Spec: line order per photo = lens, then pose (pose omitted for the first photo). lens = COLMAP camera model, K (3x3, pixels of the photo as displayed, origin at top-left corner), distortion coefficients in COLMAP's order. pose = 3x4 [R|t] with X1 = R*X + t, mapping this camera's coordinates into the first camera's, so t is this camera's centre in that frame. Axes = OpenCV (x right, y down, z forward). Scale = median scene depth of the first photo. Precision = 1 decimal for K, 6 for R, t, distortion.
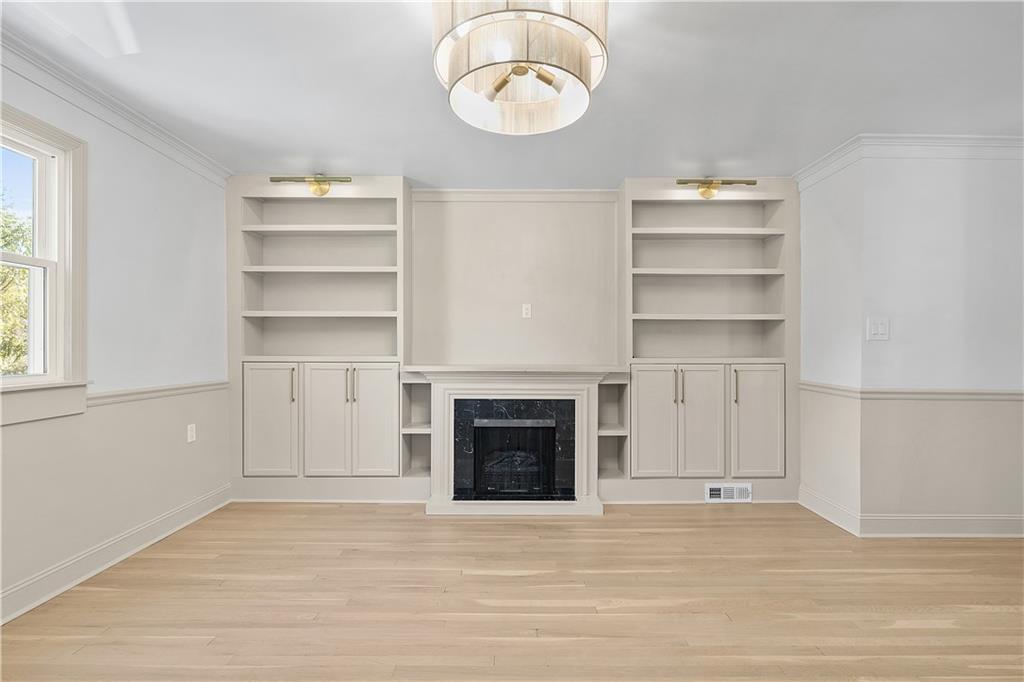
lens RADIAL K [[478.5, 0, 513.3], [0, 478.5, 342.0], [0, 0, 1]] dist [0.002574, 0.000489]
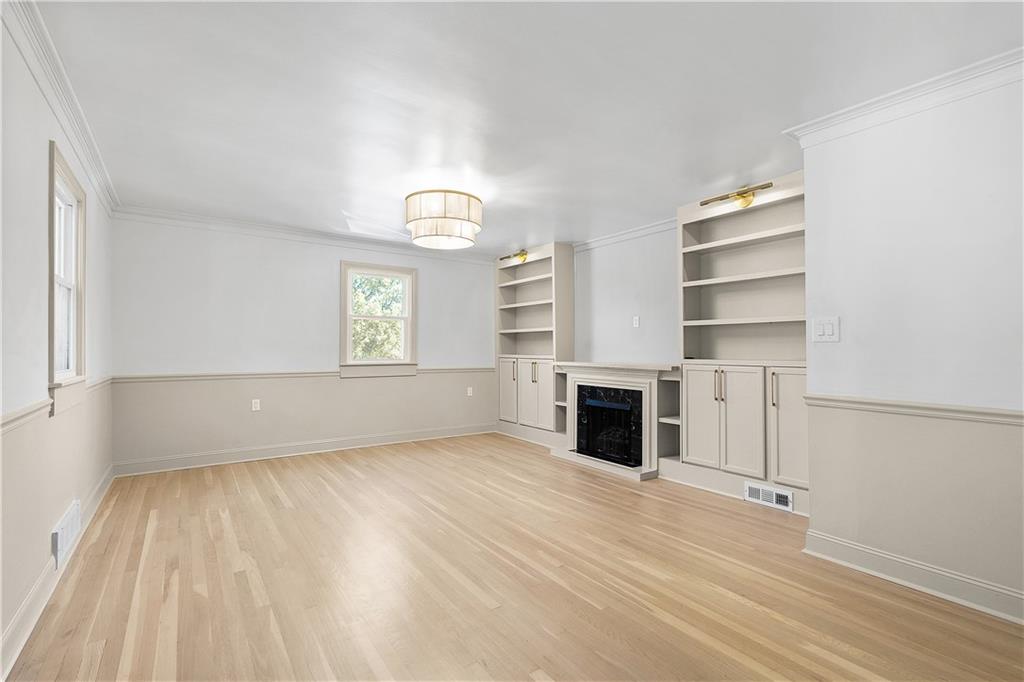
lens RADIAL K [[463.0, 0, 509.1], [0, 463.0, 340.1], [0, 0, 1]] dist [0.000531, 0.000424]
pose [[0.568221, -0.016715, -0.822706, 0.942795], [0.004799, 0.999844, -0.016999, 0.004384], [0.822862, 0.005711, 0.568213, 0.006905]]
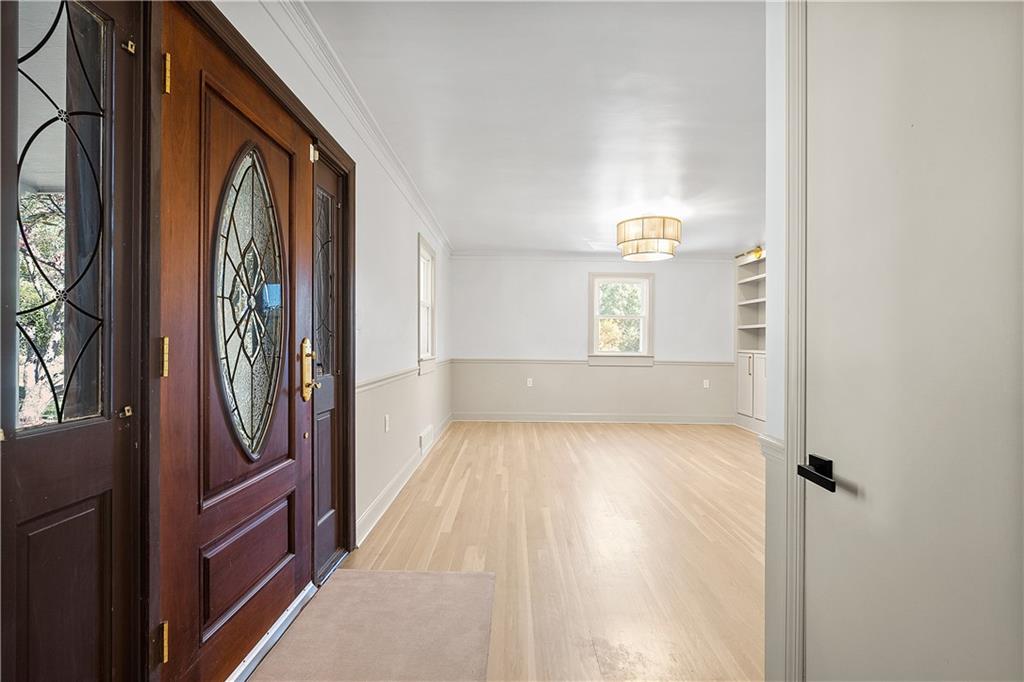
lens RADIAL K [[463.0, 0, 509.1], [0, 463.0, 340.1], [0, 0, 1]] dist [0.000531, 0.000424]
pose [[-0.012215, -0.005679, -0.999909, 1.296619], [-0.005619, 0.999968, -0.005611, 0.006963], [0.999910, 0.005550, -0.012246, 0.108190]]
